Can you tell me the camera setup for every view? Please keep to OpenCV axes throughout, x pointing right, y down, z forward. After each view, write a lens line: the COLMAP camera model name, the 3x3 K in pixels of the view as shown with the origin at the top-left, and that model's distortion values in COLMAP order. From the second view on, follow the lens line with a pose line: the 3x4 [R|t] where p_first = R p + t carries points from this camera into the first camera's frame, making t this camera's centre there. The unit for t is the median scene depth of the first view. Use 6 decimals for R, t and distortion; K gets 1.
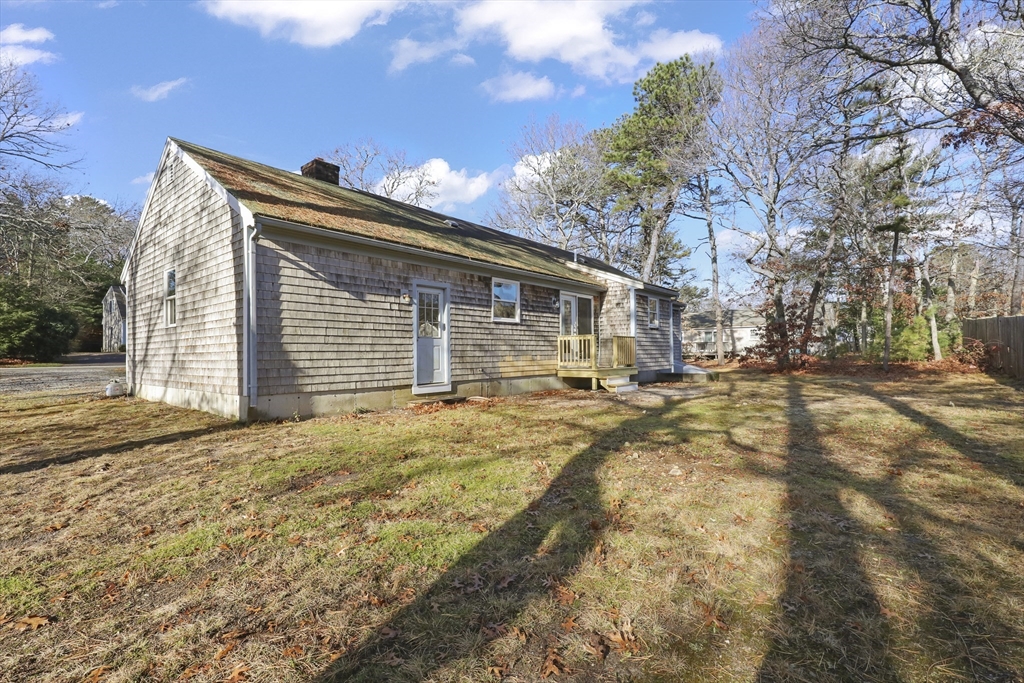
lens RADIAL K [[467.9, 0, 515.3], [0, 467.9, 345.0], [0, 0, 1]] dist [-0.003277, -0.000190]
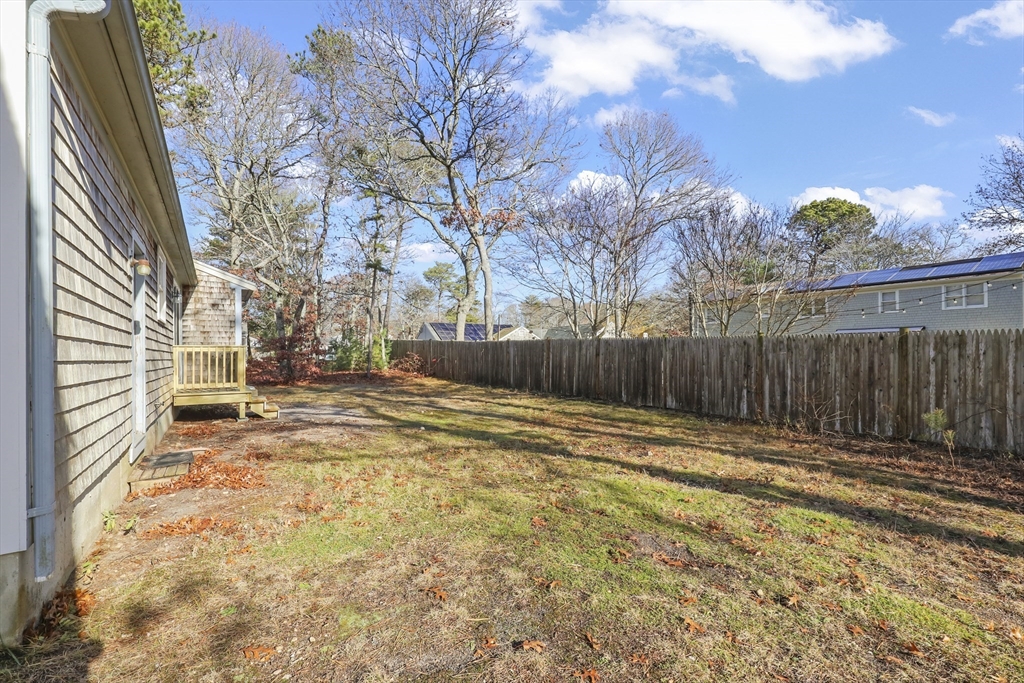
lens RADIAL K [[467.9, 0, 515.1], [0, 467.9, 350.7], [0, 0, 1]] dist [-0.003277, -0.000190]
pose [[0.312659, 0.015924, 0.949732, -0.360183], [-0.009350, 0.999863, -0.013687, -0.006658], [-0.949819, -0.004601, 0.312765, 0.299305]]
